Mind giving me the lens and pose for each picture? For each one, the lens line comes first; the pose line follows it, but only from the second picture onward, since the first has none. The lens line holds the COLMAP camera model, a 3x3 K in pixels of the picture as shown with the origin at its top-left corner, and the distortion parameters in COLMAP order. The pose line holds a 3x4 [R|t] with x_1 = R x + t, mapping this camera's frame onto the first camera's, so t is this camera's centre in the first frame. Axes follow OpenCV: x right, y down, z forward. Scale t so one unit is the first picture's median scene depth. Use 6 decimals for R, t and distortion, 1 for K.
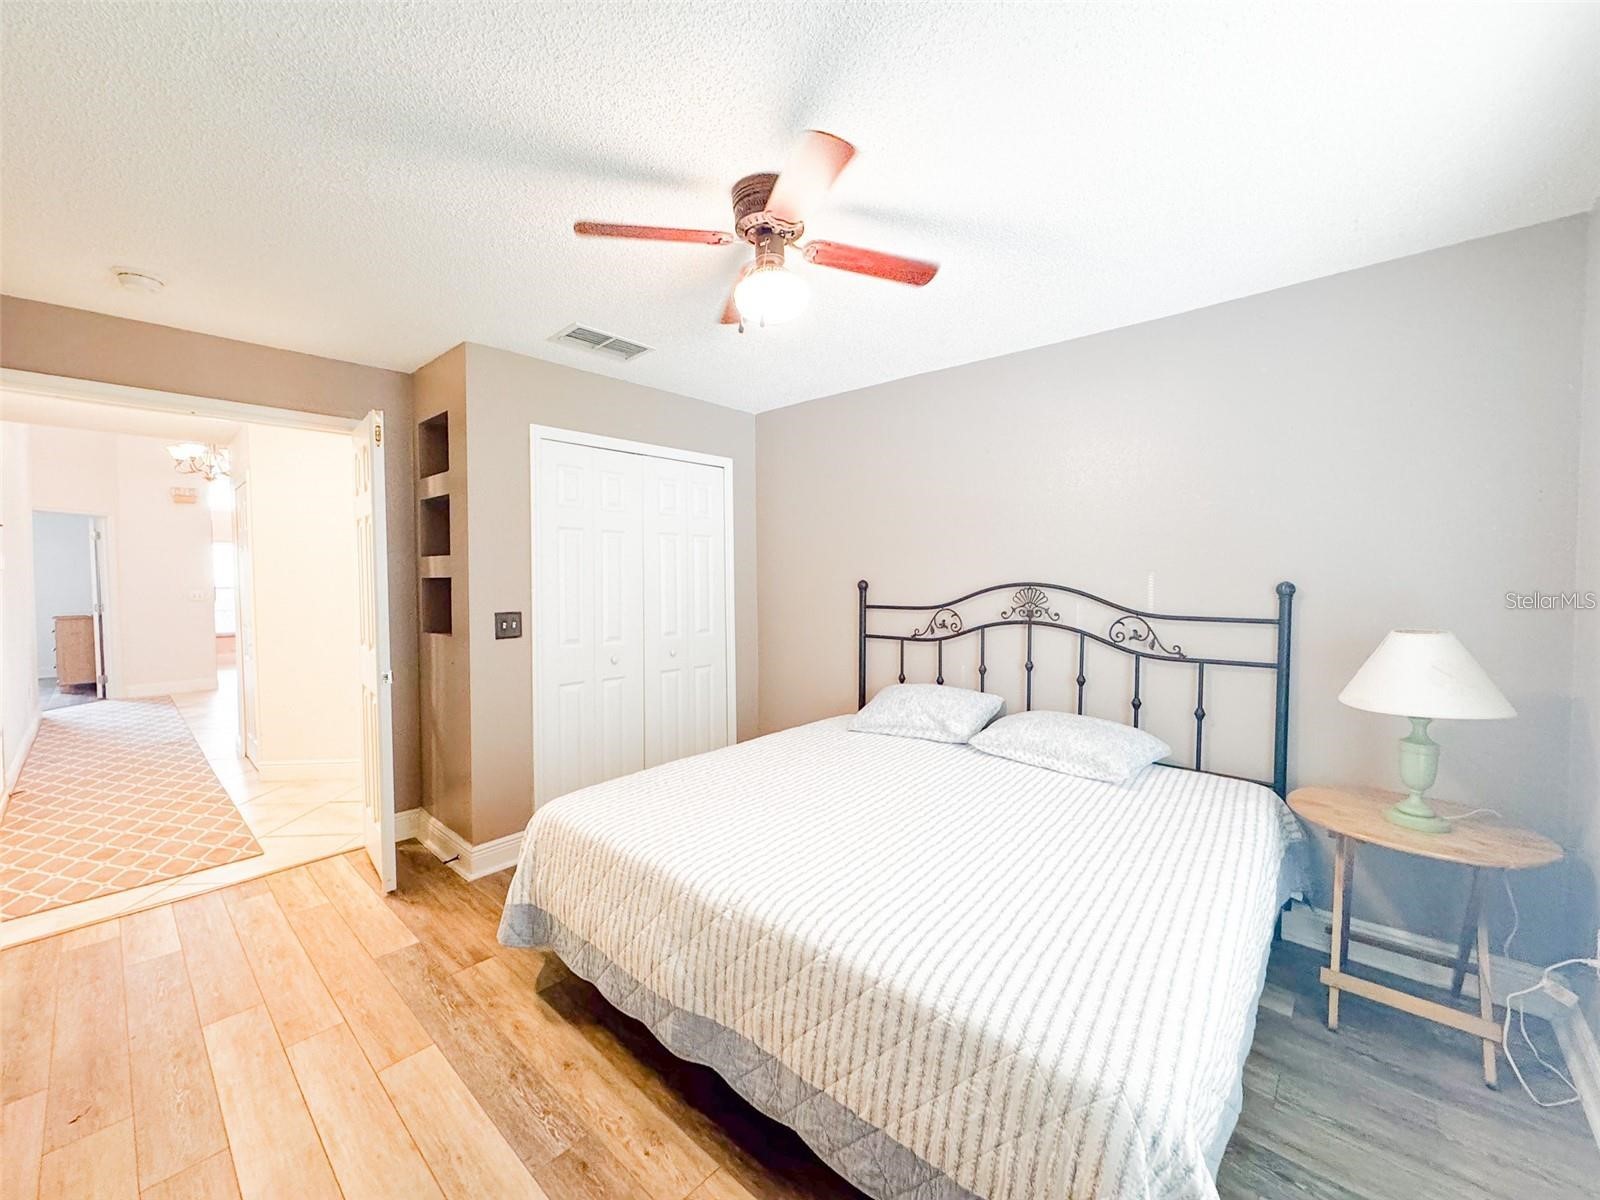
lens RADIAL K [[642.7, 0, 799.4], [0, 642.7, 609.1], [0, 0, 1]] dist [0.000723, 0.000133]
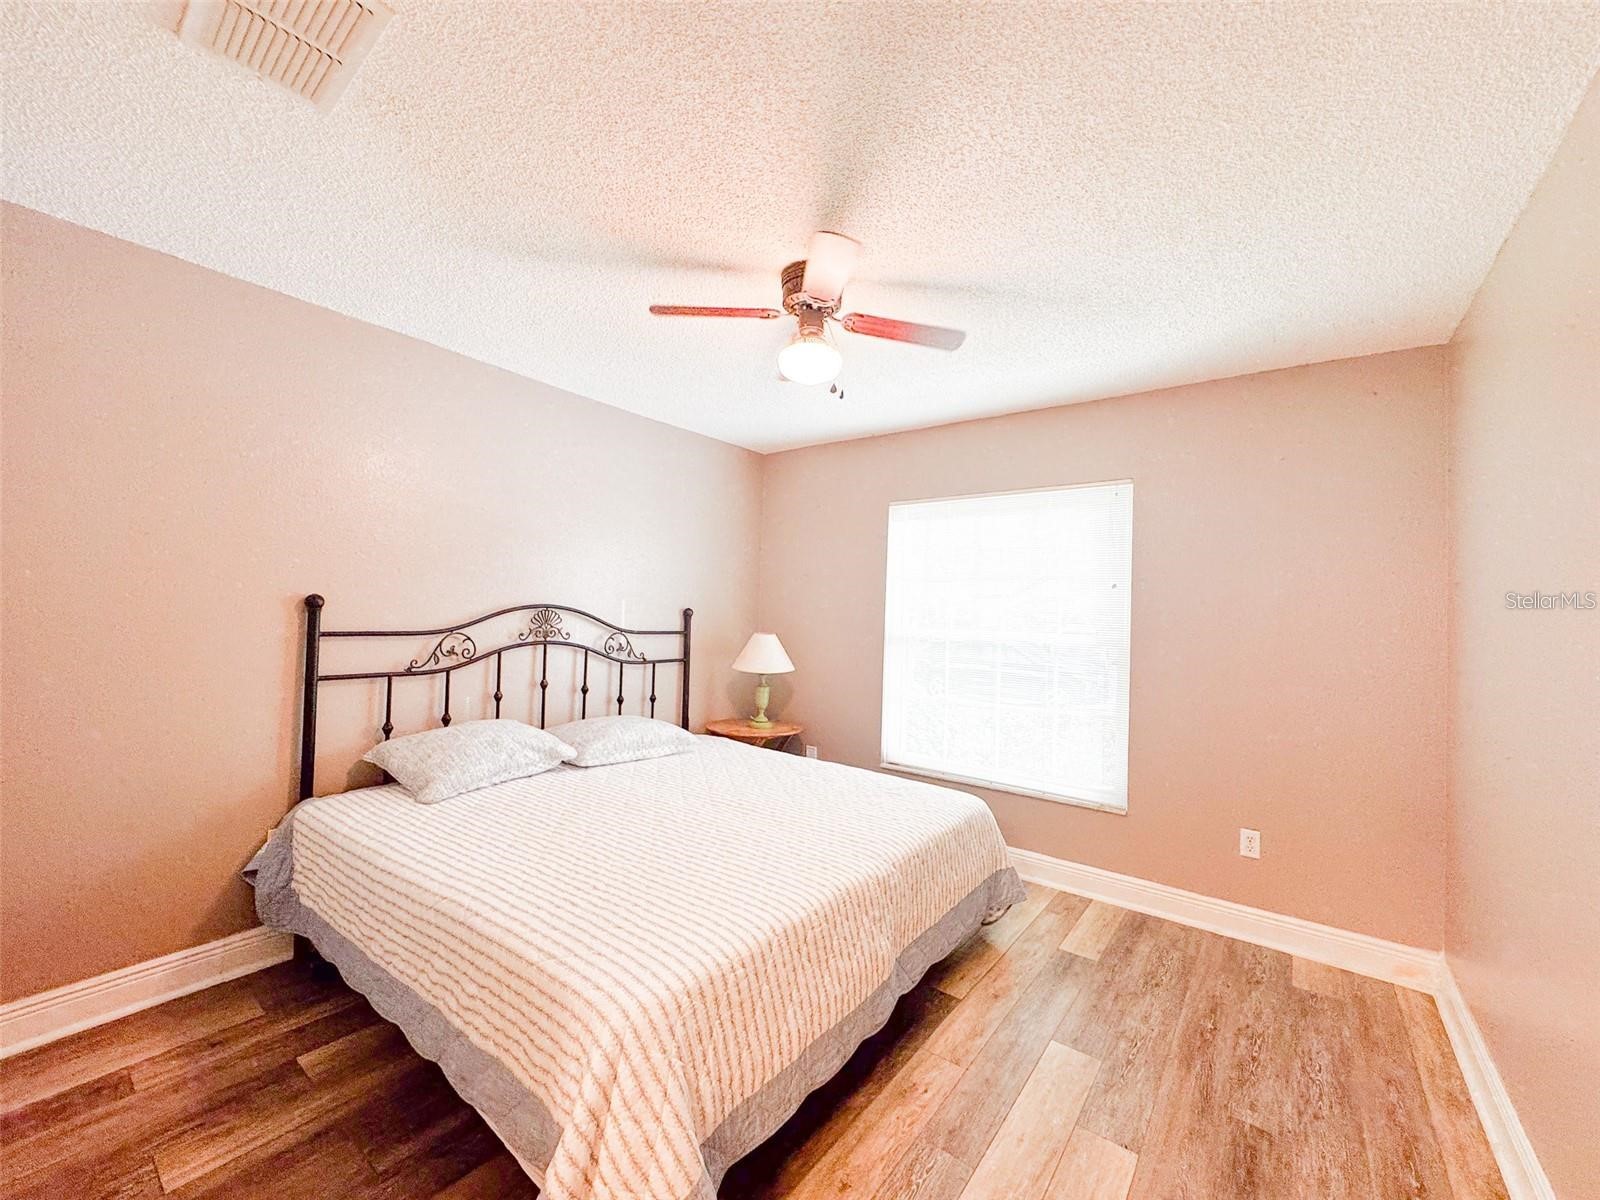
lens RADIAL K [[639.2, 0, 795.6], [0, 639.2, 598.1], [0, 0, 1]] dist [-0.000069, 0.000242]
pose [[-0.076248, 0.025692, 0.996758, -0.745367], [0.020738, 0.999493, -0.024176, -0.018837], [-0.996873, 0.018828, -0.076742, 0.692107]]
